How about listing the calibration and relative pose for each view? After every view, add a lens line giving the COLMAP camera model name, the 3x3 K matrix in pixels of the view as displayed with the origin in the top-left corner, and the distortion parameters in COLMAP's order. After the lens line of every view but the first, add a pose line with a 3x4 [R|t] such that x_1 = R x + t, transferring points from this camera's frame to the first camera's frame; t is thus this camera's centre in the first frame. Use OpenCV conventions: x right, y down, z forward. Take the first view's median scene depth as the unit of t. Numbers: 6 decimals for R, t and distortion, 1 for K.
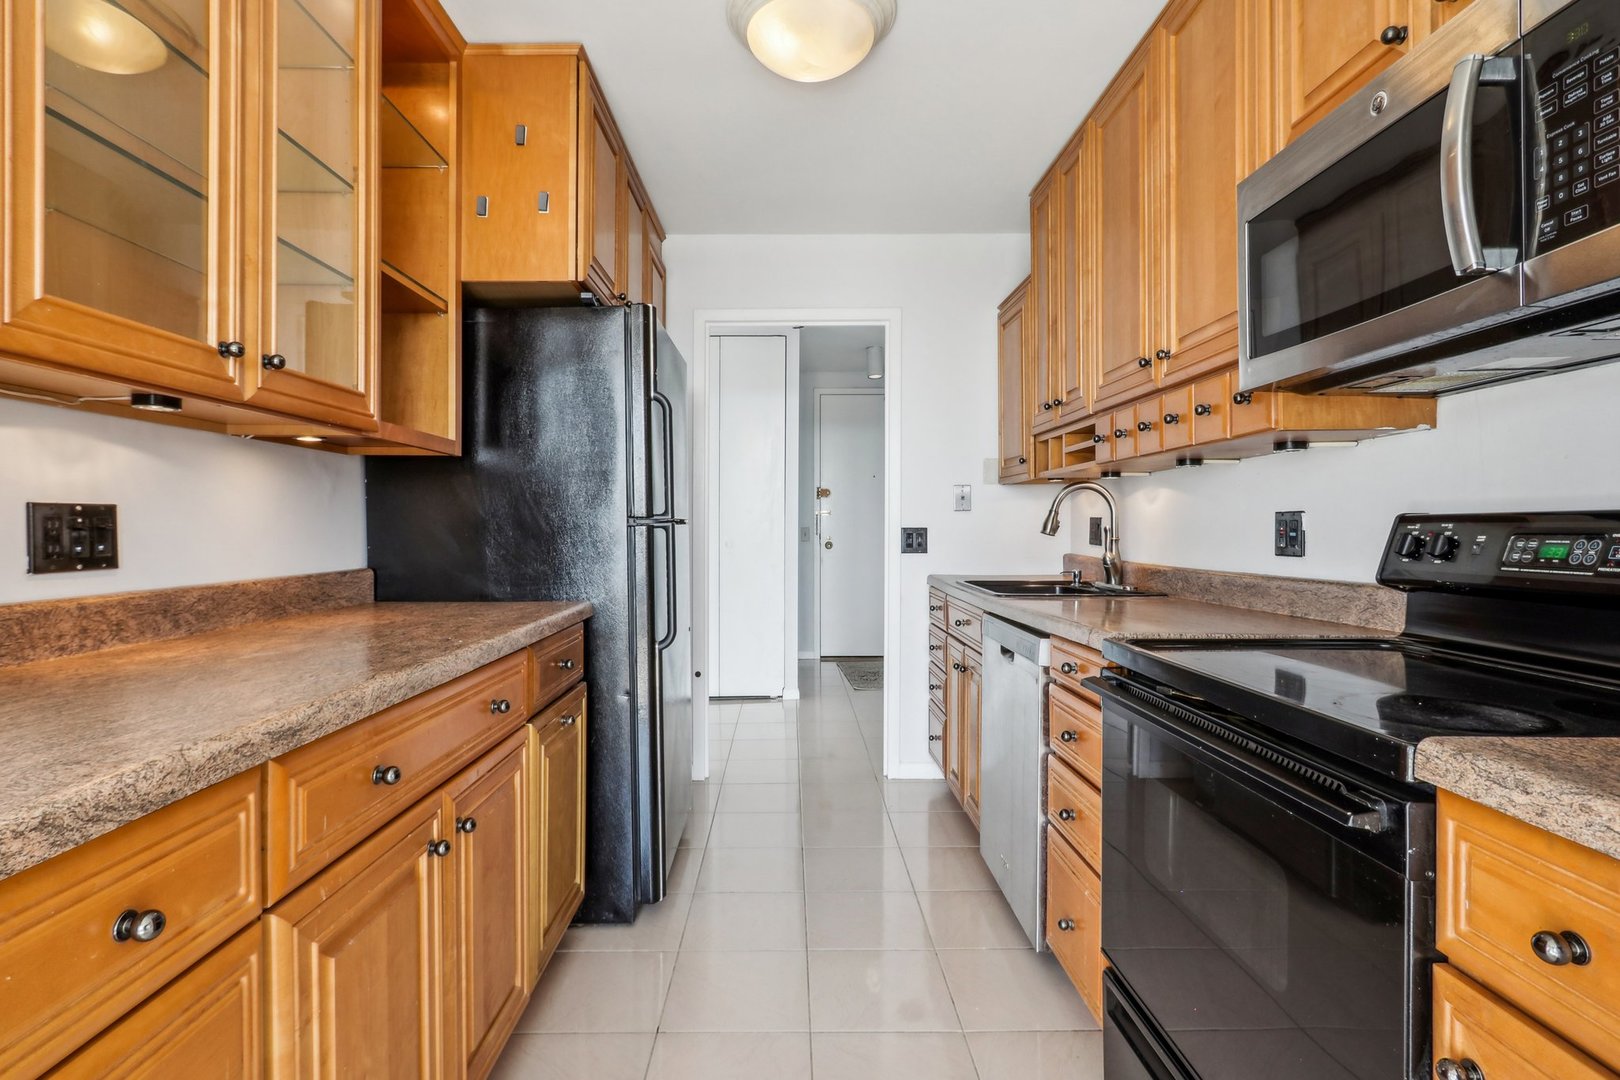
lens RADIAL K [[754.0, 0, 795.7], [0, 754.0, 535.9], [0, 0, 1]] dist [-0.023128, 0.001892]
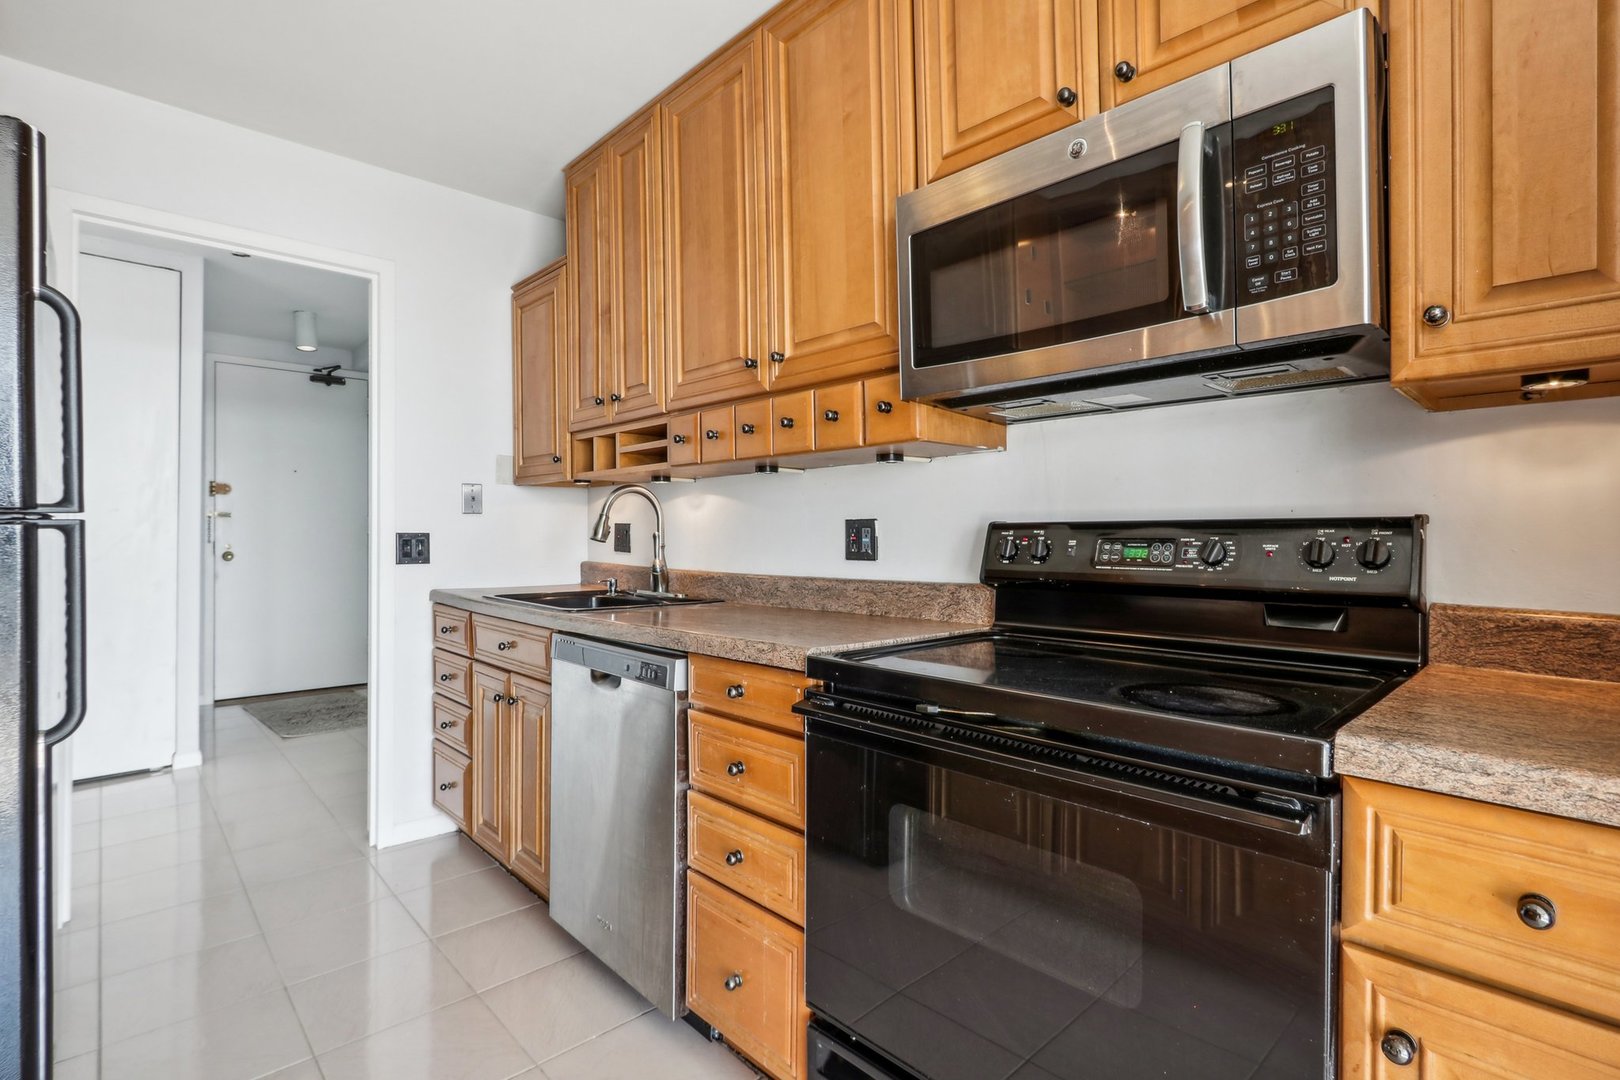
lens RADIAL K [[754.0, 0, 810.6], [0, 754.0, 533.4], [0, 0, 1]] dist [-0.023128, 0.001892]
pose [[0.747088, 0.005936, 0.664699, -0.148856], [0.002654, 0.999926, -0.011913, 0.001264], [-0.664720, 0.010664, 0.747016, 0.262765]]
